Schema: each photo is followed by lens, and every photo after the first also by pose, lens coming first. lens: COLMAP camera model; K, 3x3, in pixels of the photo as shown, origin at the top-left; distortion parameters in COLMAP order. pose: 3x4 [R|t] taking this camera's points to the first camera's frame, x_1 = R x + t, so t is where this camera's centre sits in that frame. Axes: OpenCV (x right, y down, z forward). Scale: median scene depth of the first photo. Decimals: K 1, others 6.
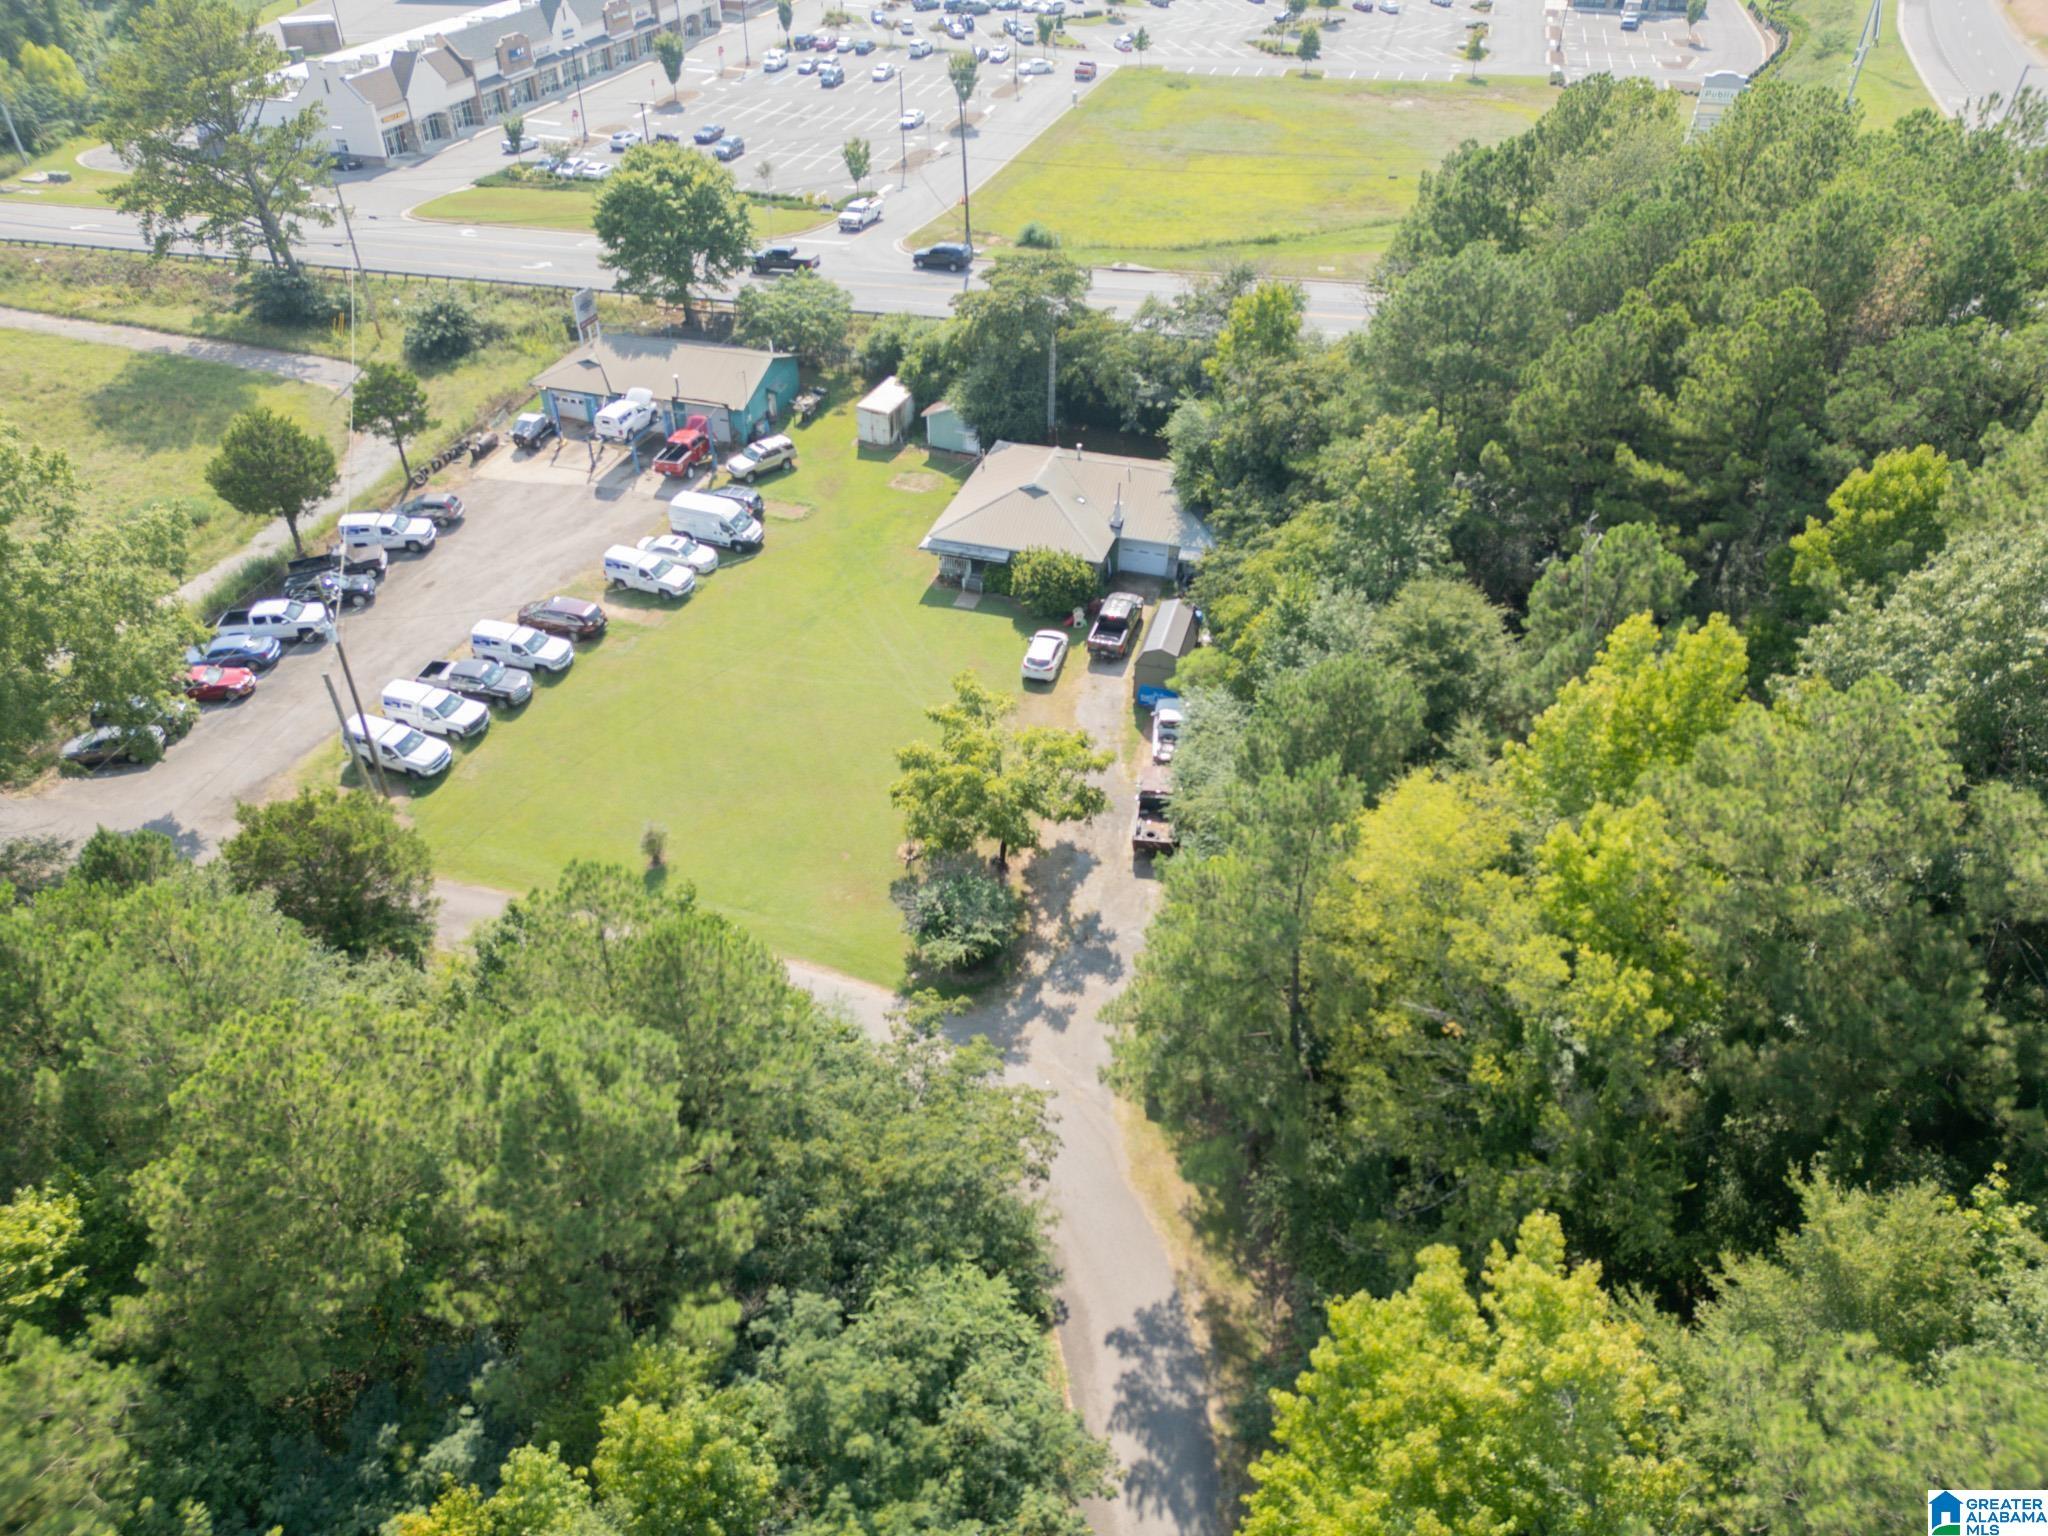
lens RADIAL K [[1417.1, 0, 1023.6], [0, 1417.1, 769.0], [0, 0, 1]] dist [0.079975, -0.080093]
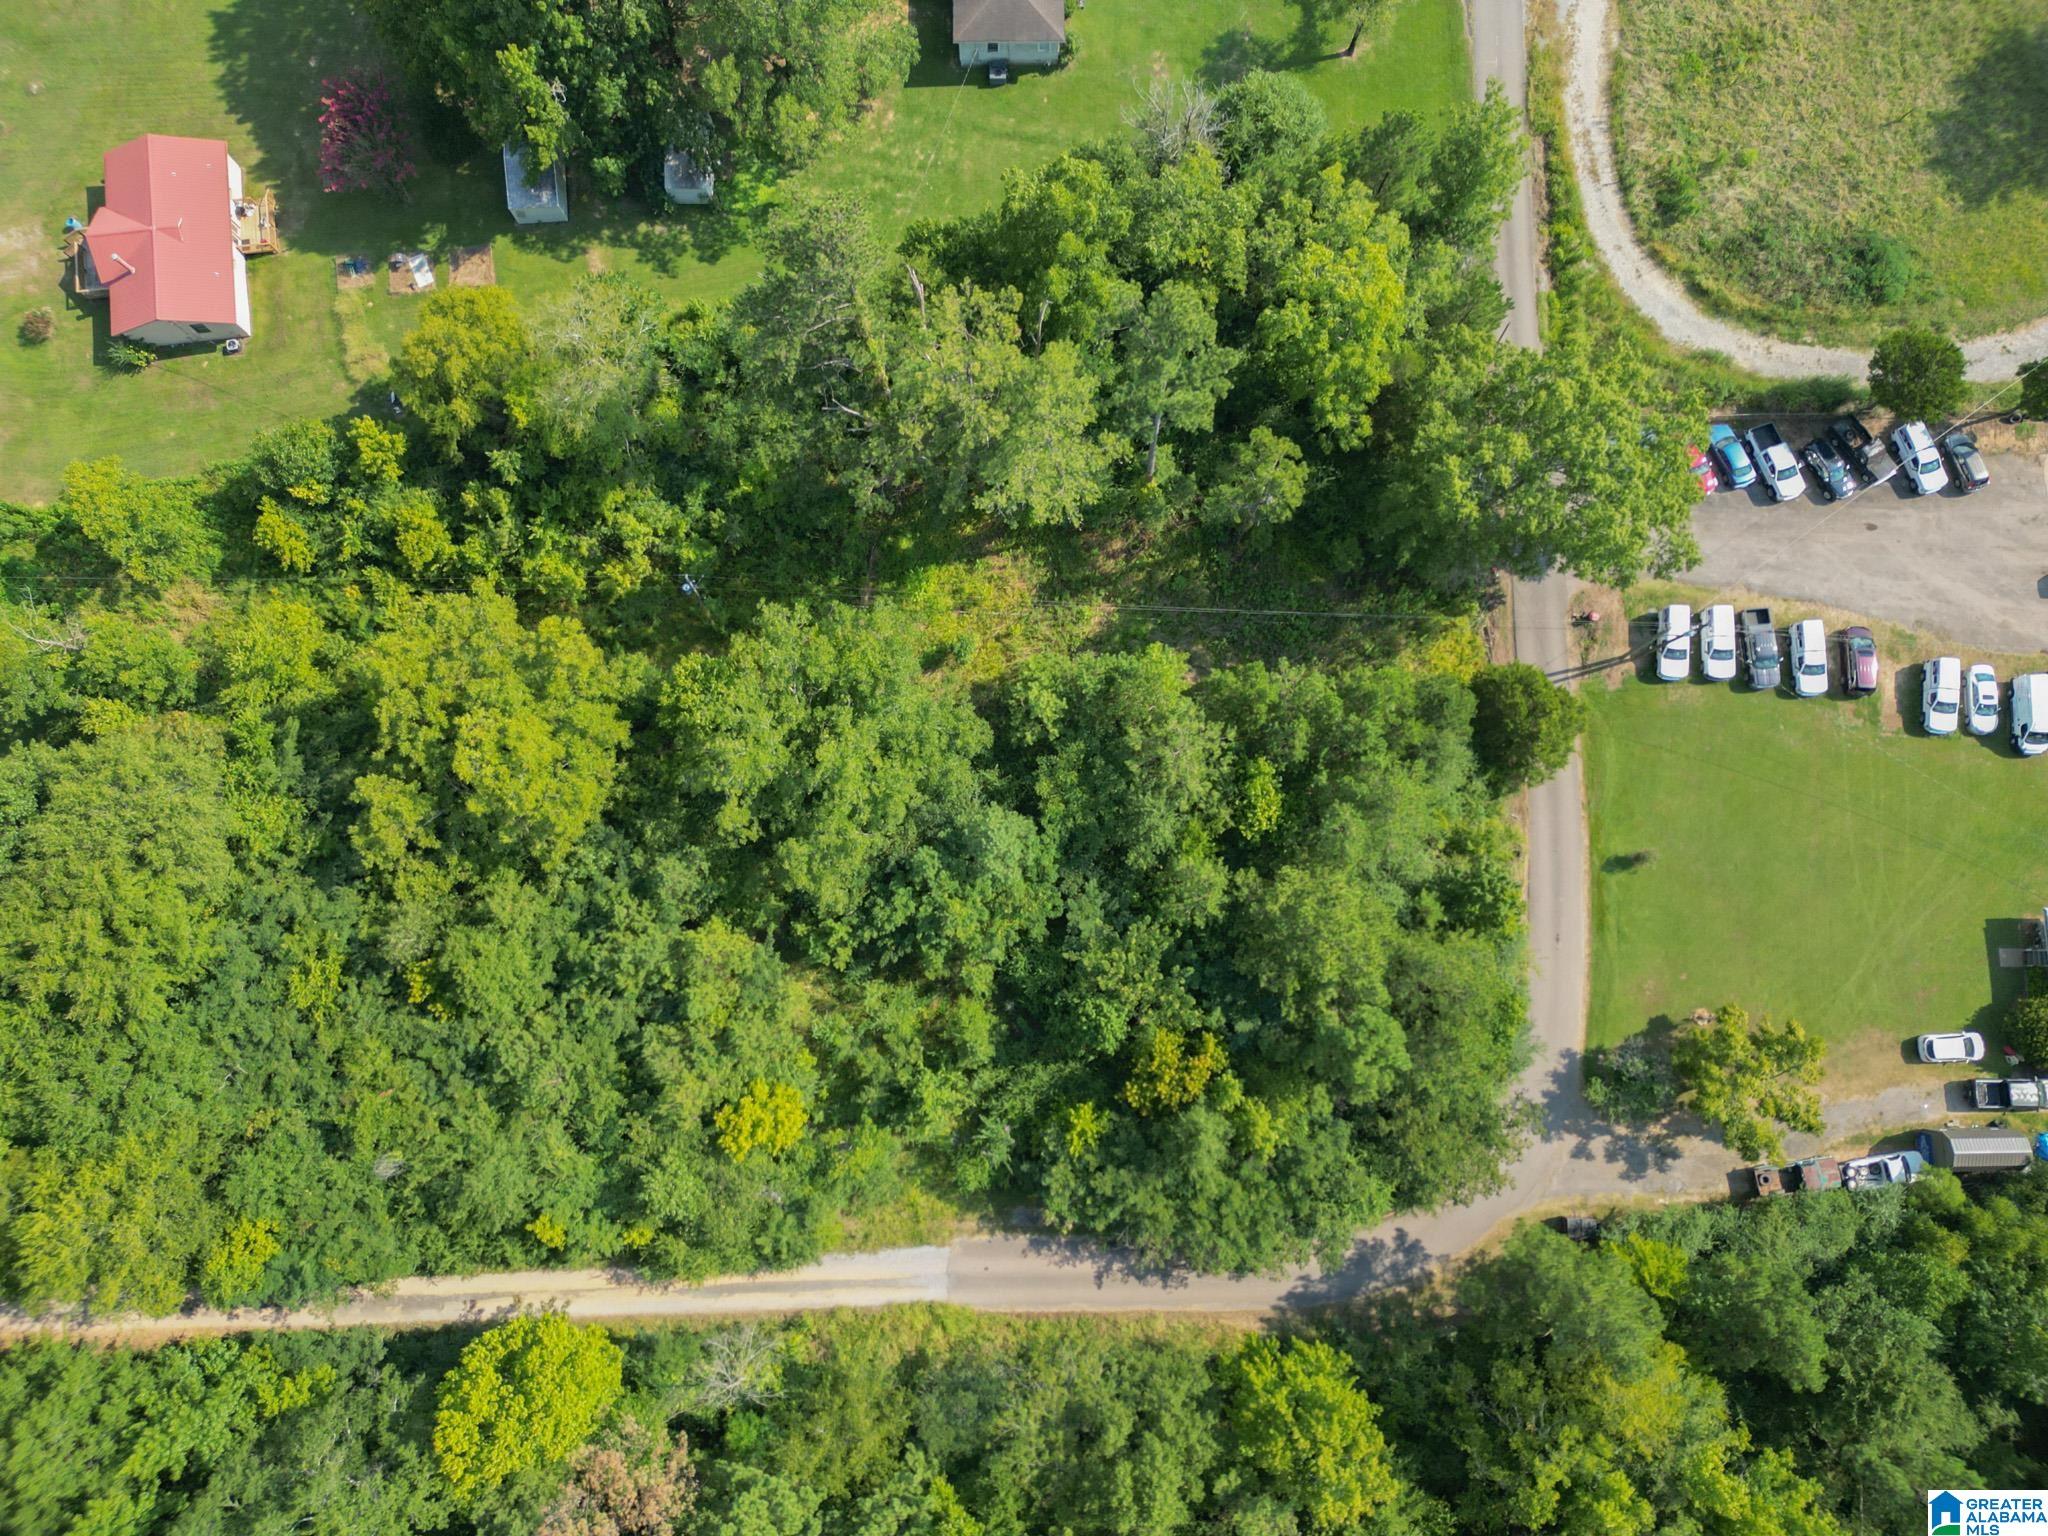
lens RADIAL K [[1417.3, 0, 1024.0], [0, 1417.3, 768.0], [0, 0, 1]] dist [0.071213, -0.070130]
pose [[0.284415, 0.947436, -0.146535, -0.291618], [-0.580677, 0.291864, 0.760020, -0.709800], [0.762838, -0.131071, 0.633165, -0.447955]]
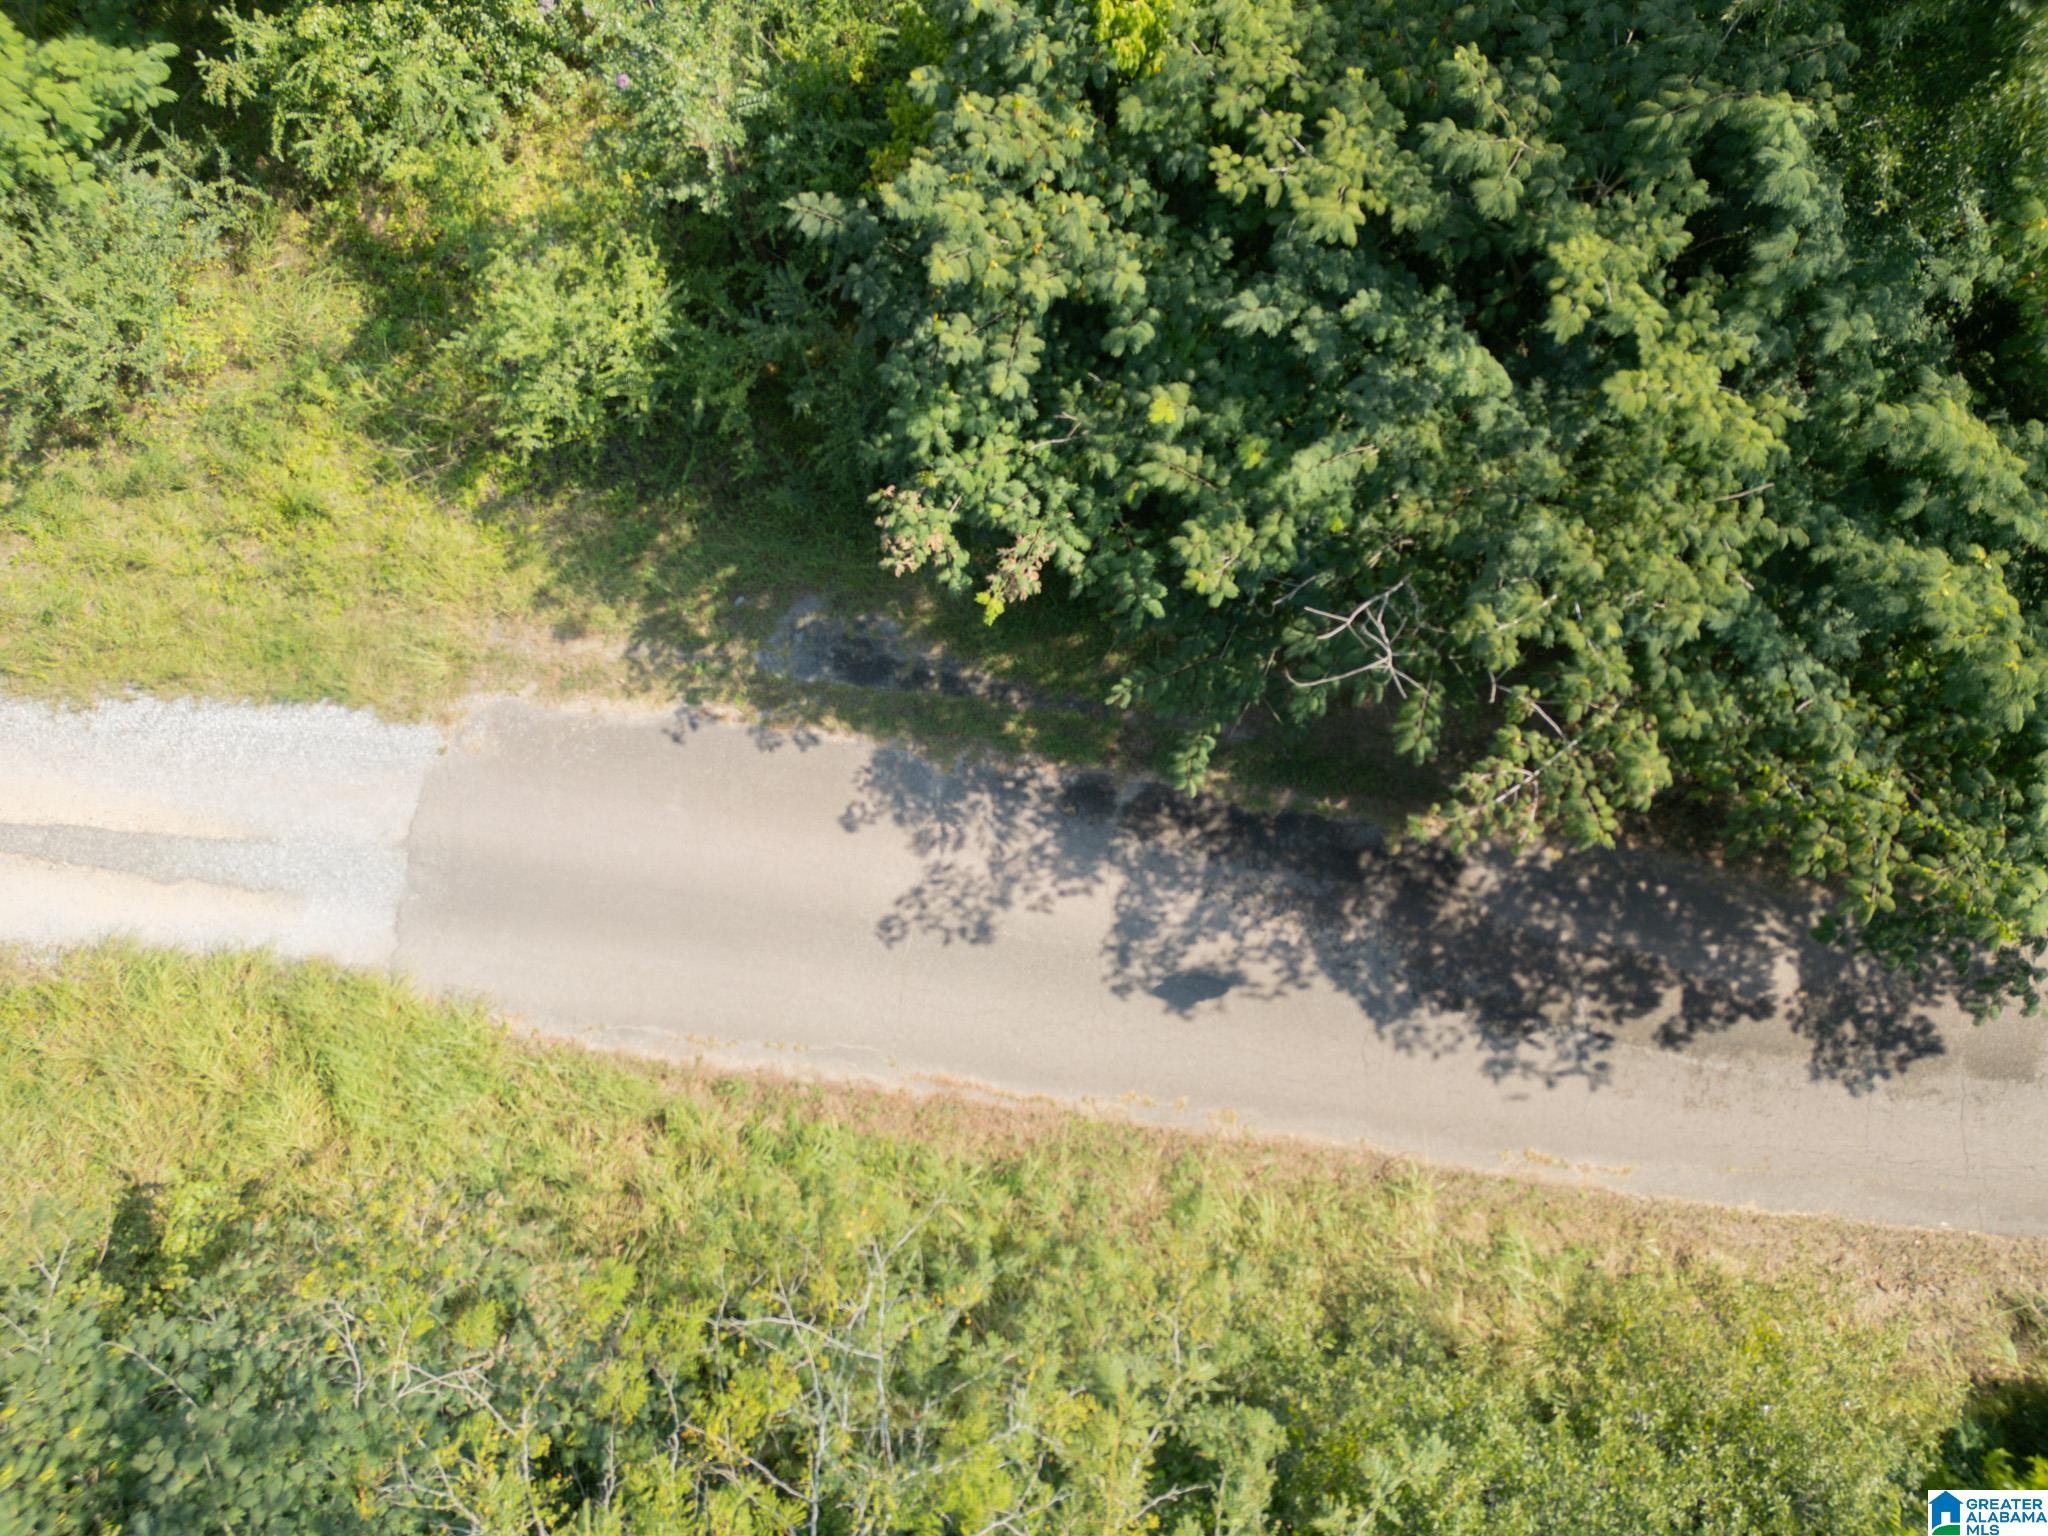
lens RADIAL K [[1417.3, 0, 1024.0], [0, 1417.3, 768.0], [0, 0, 1]] dist [0.071213, -0.070130]
pose [[0.151002, 0.983026, -0.104201, -0.017429], [-0.607504, 0.175437, 0.774701, 0.231873], [0.779832, -0.053679, 0.623683, 0.228308]]
